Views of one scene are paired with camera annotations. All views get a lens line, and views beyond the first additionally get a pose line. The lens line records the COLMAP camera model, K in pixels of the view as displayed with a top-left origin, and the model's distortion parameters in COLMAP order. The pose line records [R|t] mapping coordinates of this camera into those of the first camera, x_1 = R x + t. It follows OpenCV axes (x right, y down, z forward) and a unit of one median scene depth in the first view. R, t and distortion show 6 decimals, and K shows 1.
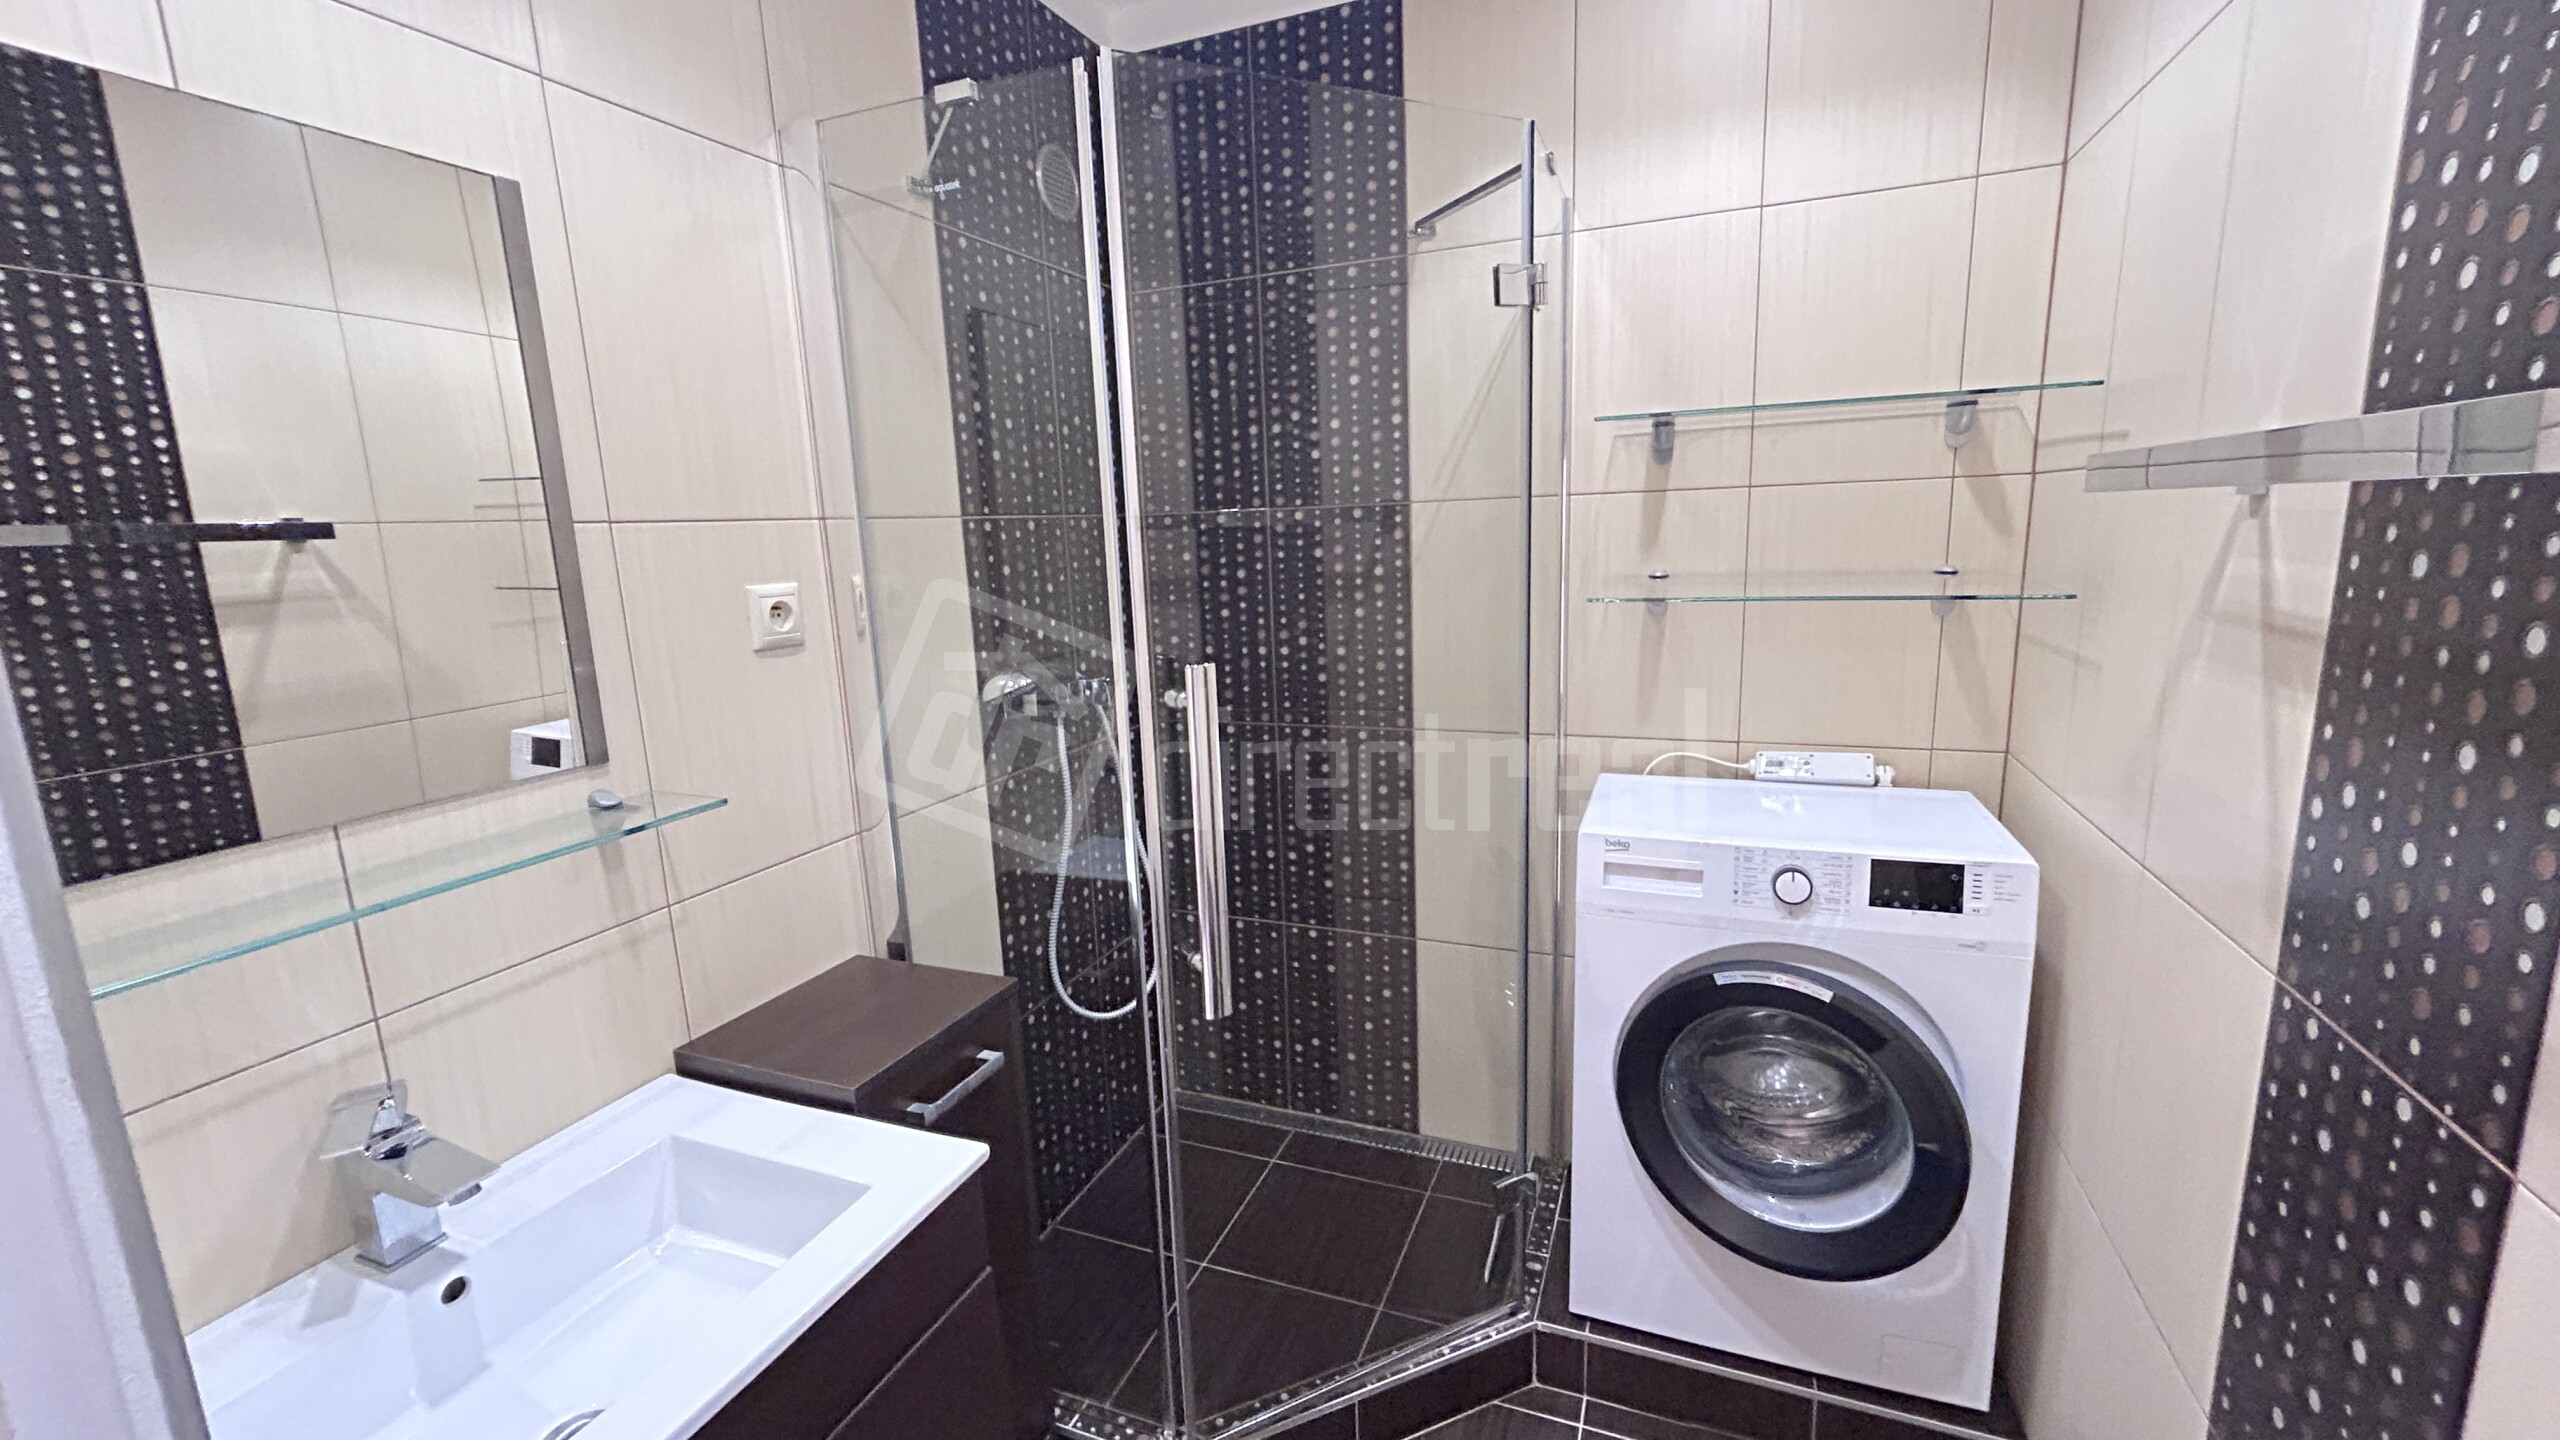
lens RADIAL K [[1040.4, 0, 1278.5], [0, 1040.4, 716.9], [0, 0, 1]] dist [-0.004614, 0.001084]
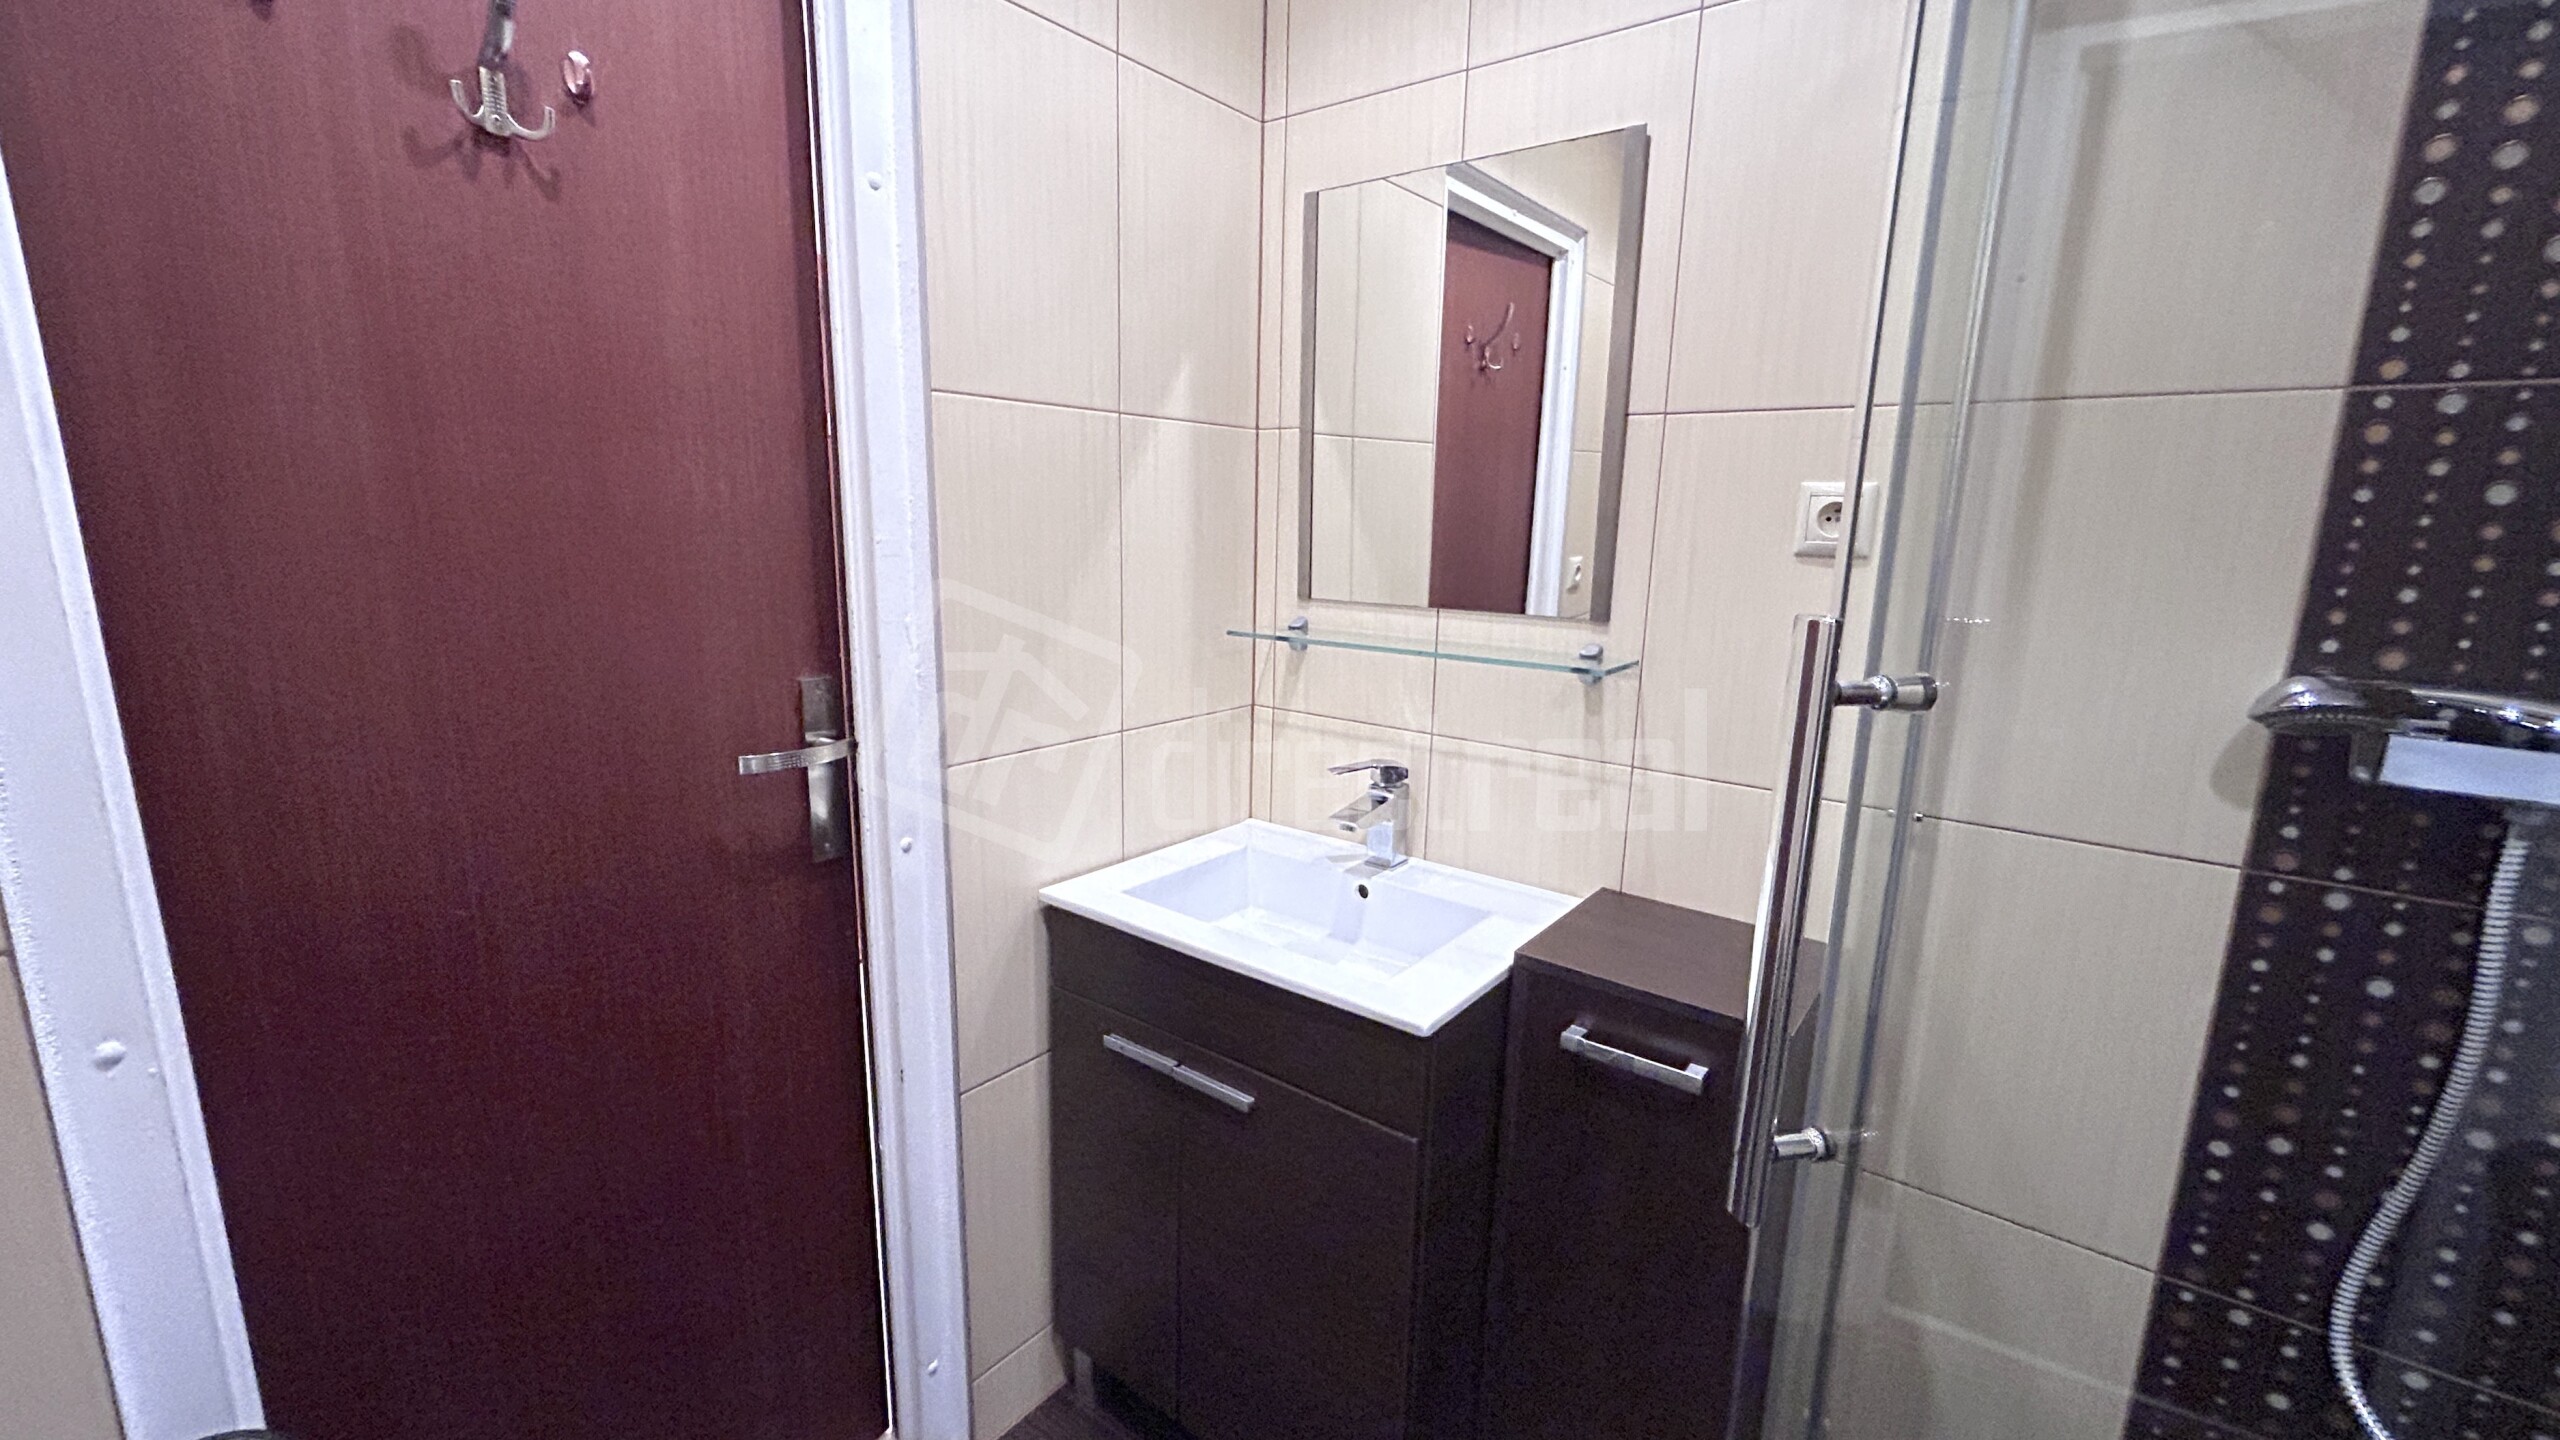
lens RADIAL K [[1040.4, 0, 1276.0], [0, 1040.4, 724.7], [0, 0, 1]] dist [-0.004614, 0.001084]
pose [[-0.286535, 0.217213, -0.933122, 0.404450], [-0.189063, 0.941988, 0.277333, -0.070313], [0.939230, 0.255884, -0.228846, 0.645803]]
